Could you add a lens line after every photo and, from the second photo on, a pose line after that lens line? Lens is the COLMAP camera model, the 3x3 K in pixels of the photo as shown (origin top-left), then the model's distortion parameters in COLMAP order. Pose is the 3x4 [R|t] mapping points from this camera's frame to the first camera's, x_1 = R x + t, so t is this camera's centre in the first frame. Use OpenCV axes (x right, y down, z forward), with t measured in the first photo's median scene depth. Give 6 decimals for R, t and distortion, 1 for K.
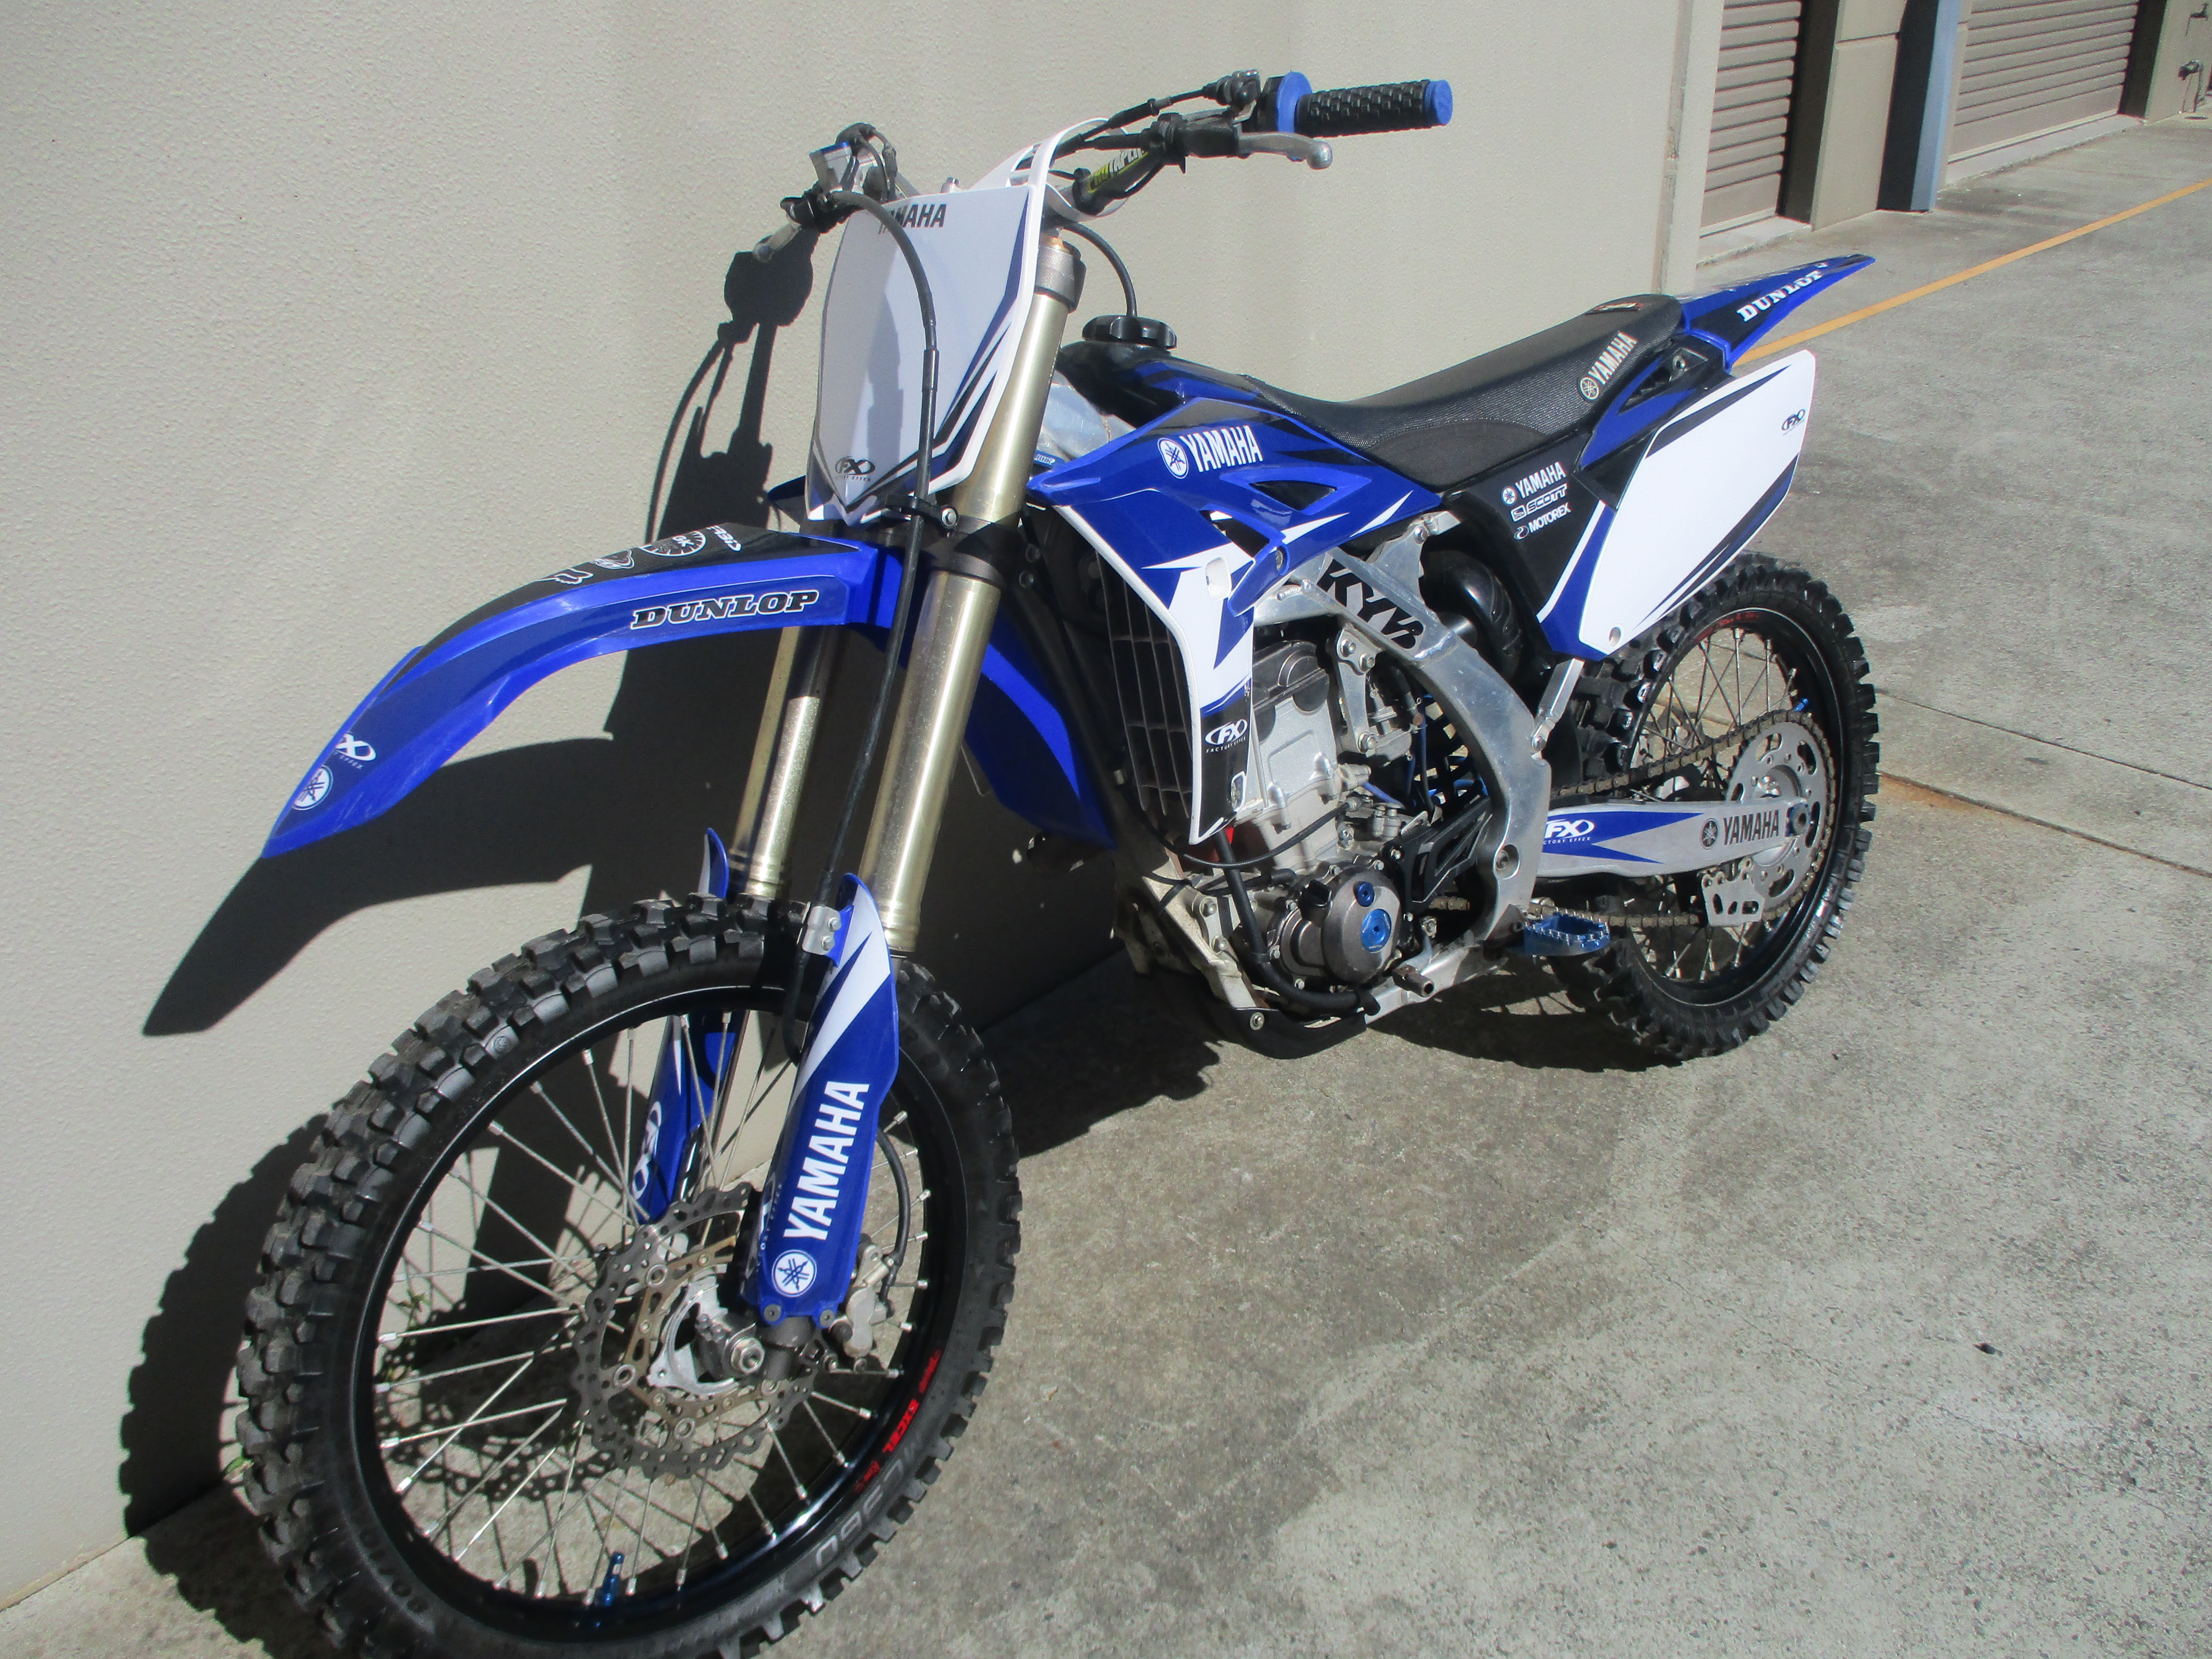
lens RADIAL K [[1829.6, 0, 1130.0], [0, 1829.6, 842.3], [0, 0, 1]] dist [-0.041118, 0.020287]
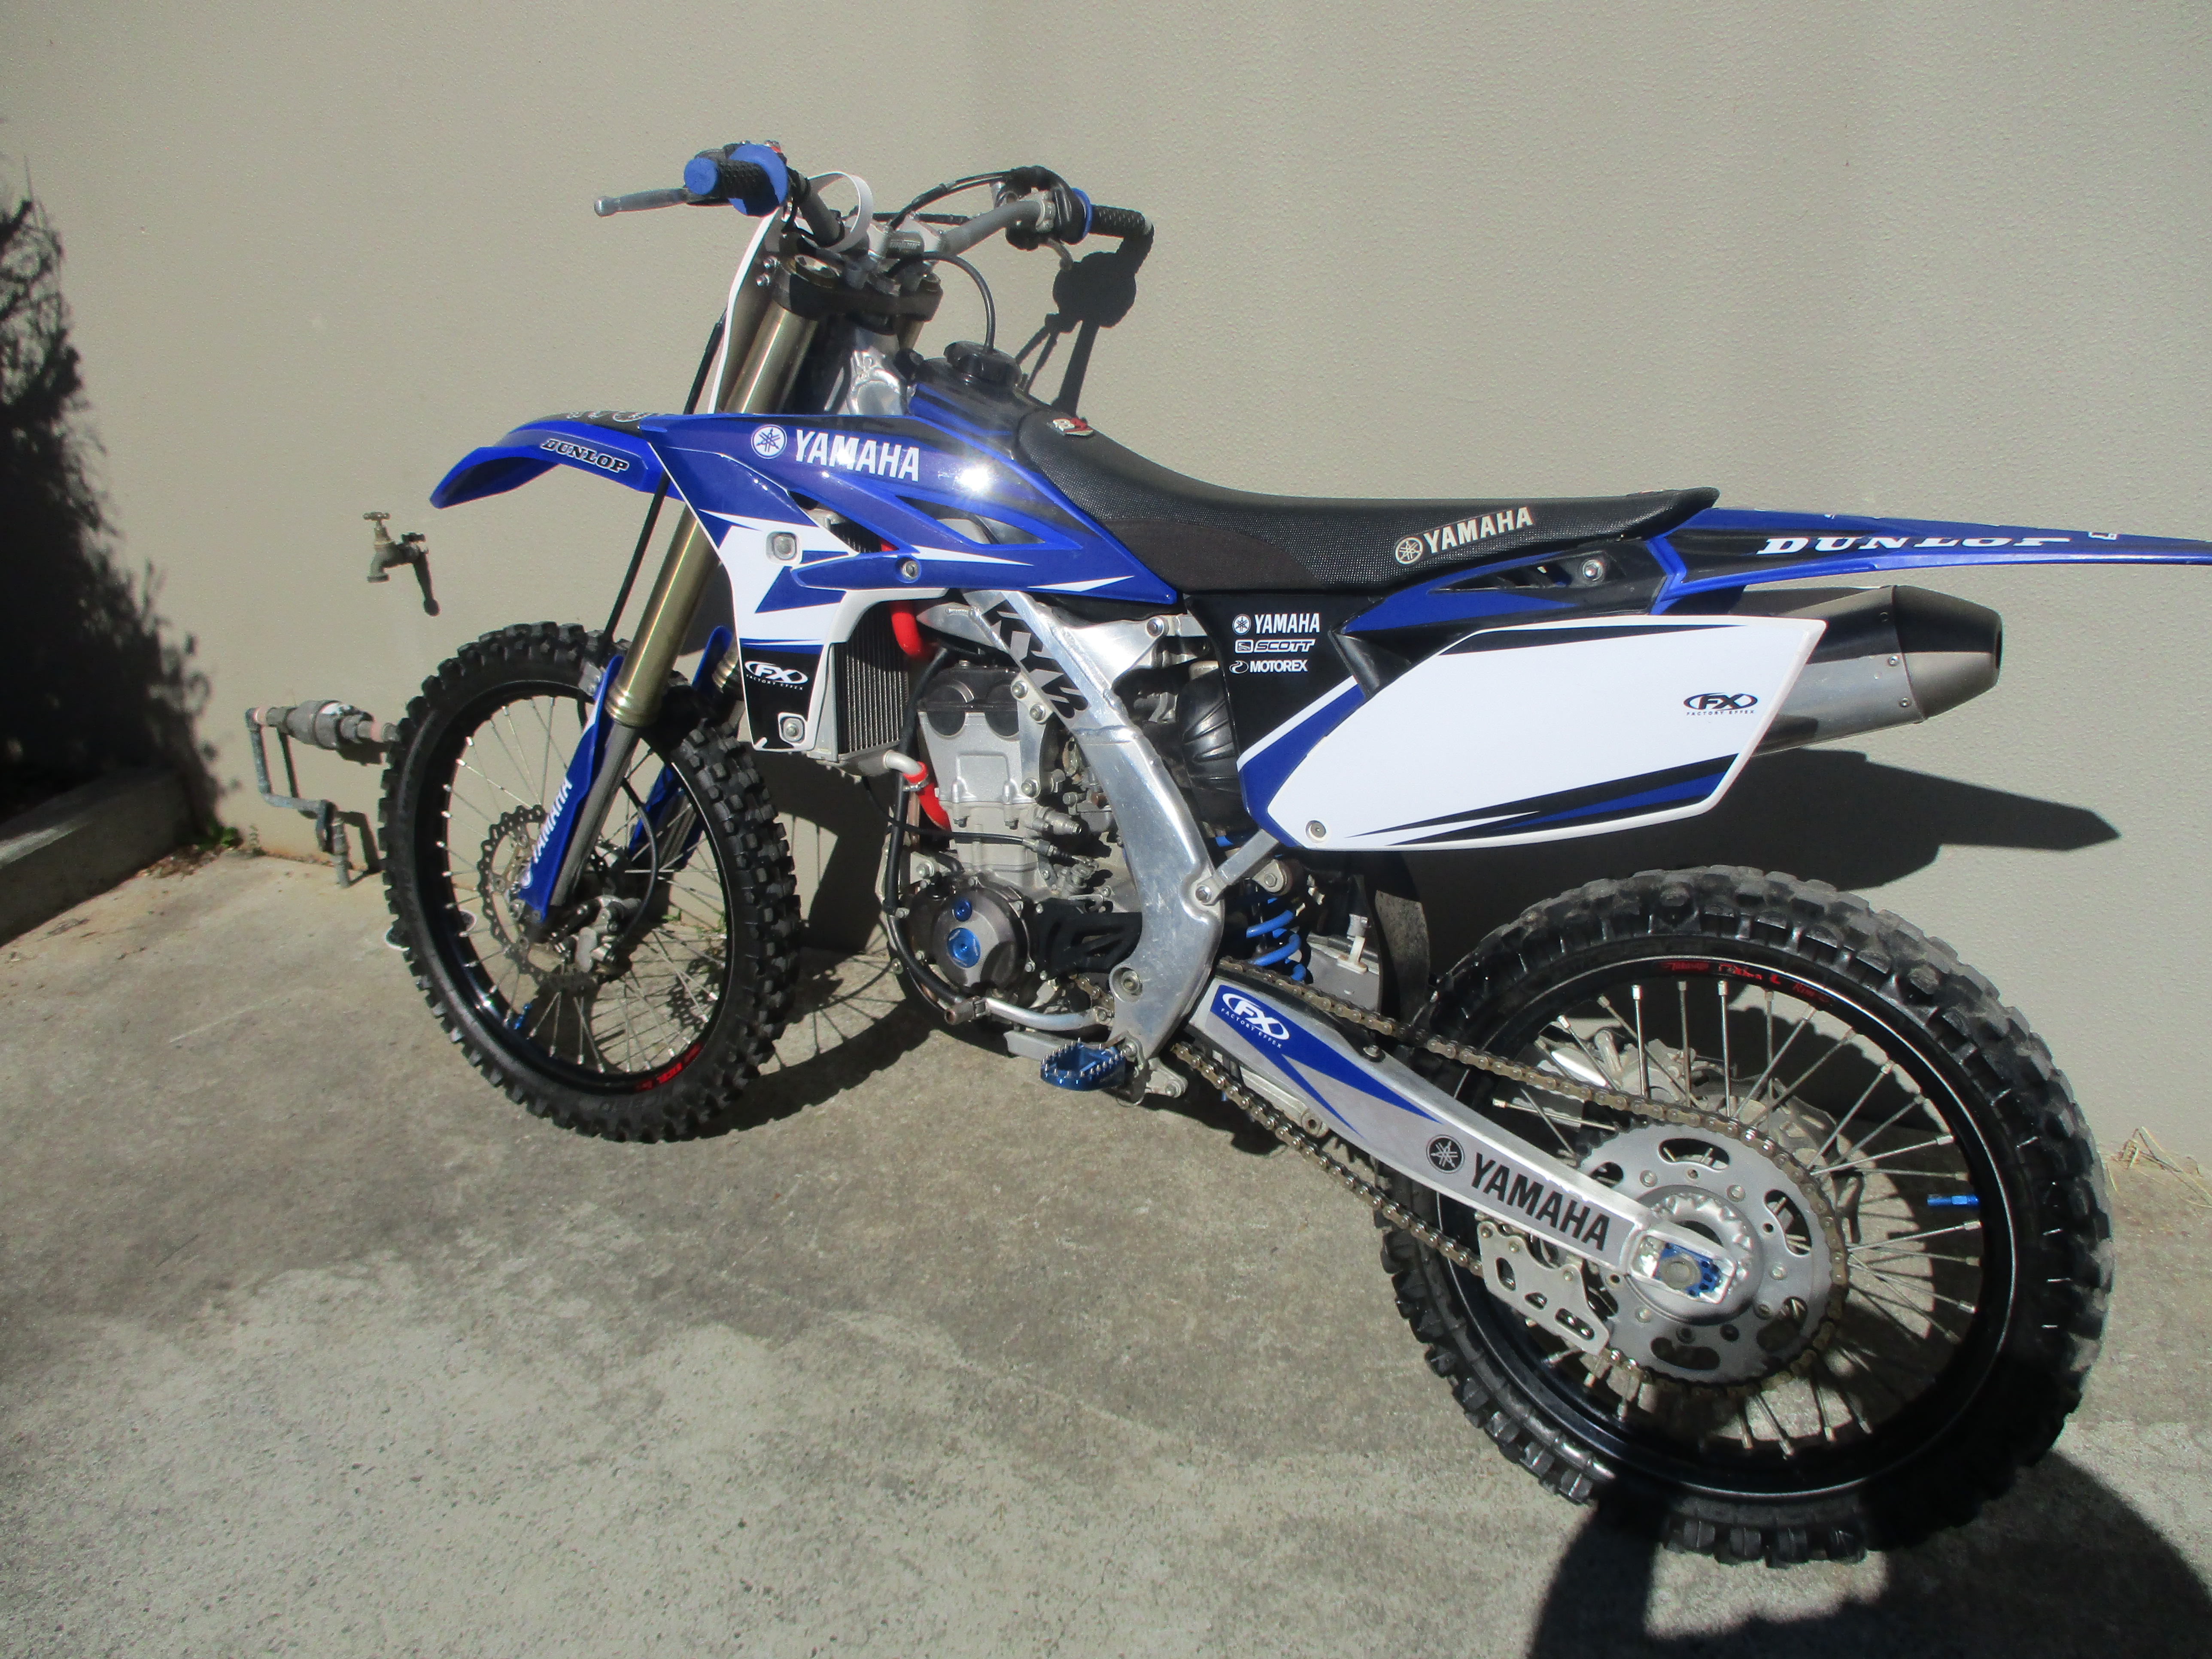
lens RADIAL K [[1829.6, 0, 1114.6], [0, 1829.6, 836.1], [0, 0, 1]] dist [-0.041118, 0.020287]
pose [[0.319015, 0.395920, -0.861091, 1.010743], [-0.397685, 0.880627, 0.257569, -0.305087], [0.860277, 0.260275, 0.438384, 0.568624]]
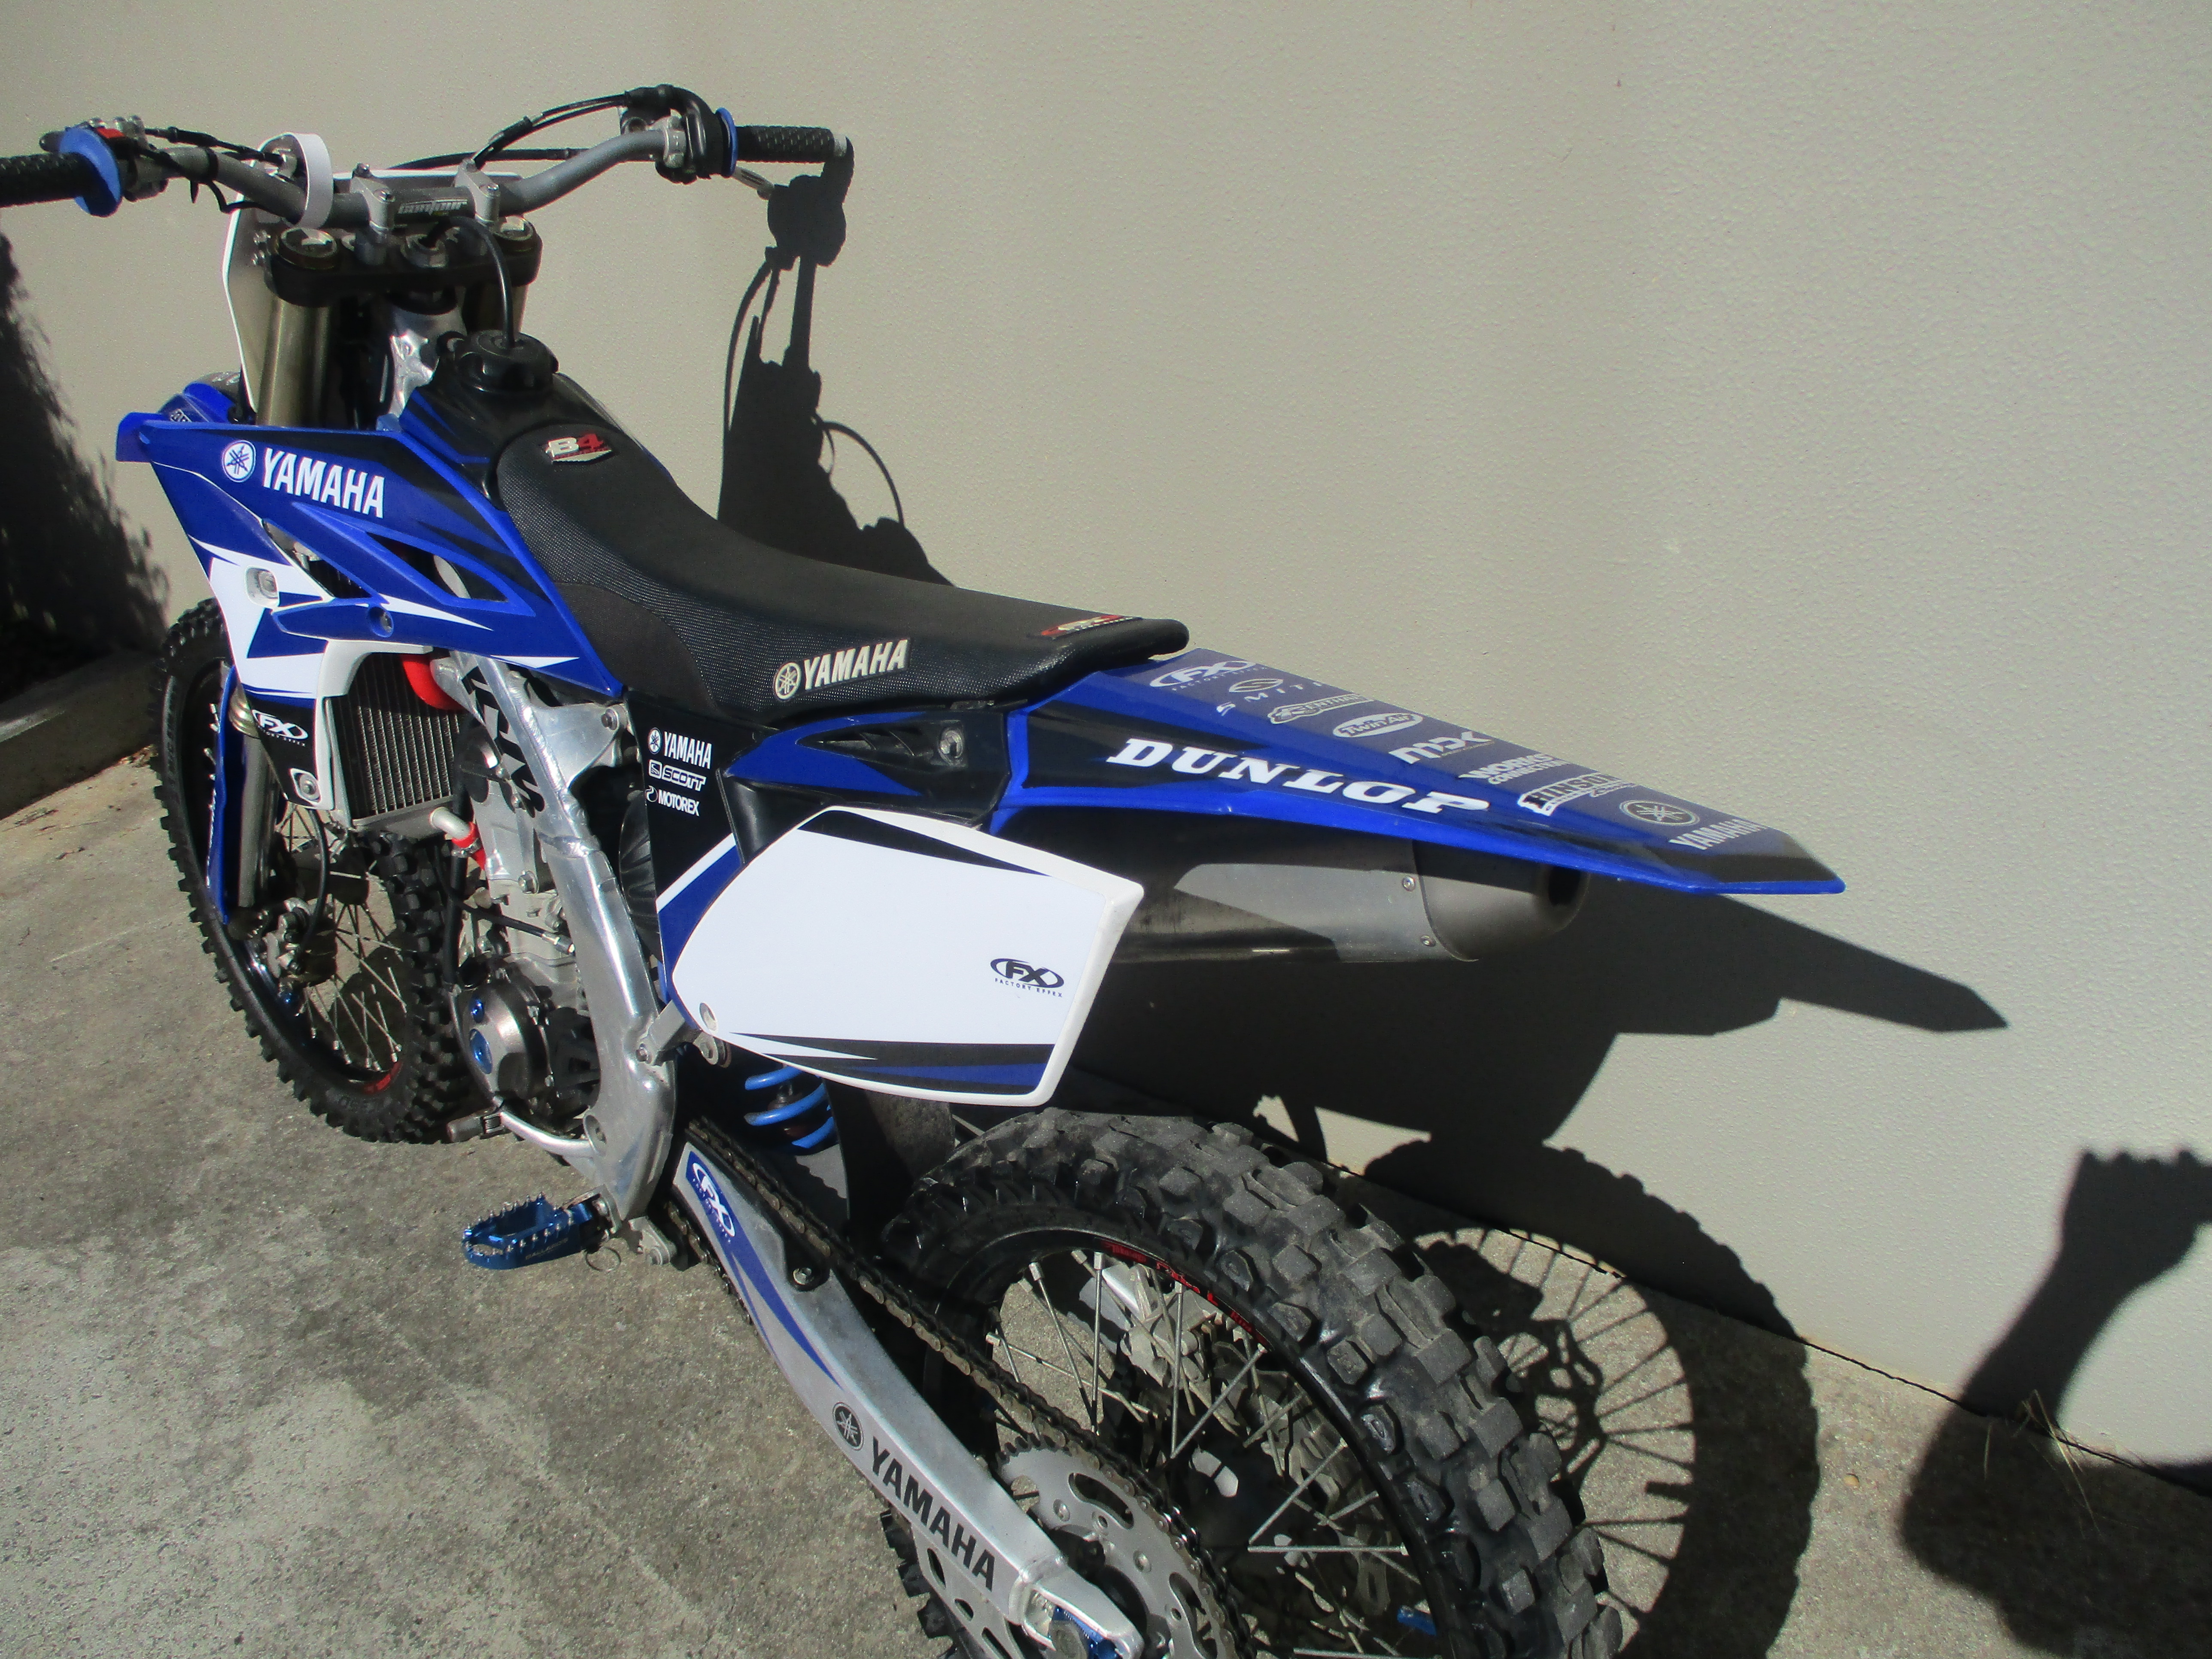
lens RADIAL K [[1829.6, 0, 1111.5], [0, 1829.6, 839.0], [0, 0, 1]] dist [-0.041118, 0.020287]
pose [[0.096440, 0.519002, -0.849315, 0.853659], [-0.368907, 0.811158, 0.453795, -0.549514], [0.924450, 0.269554, 0.269692, 0.977000]]
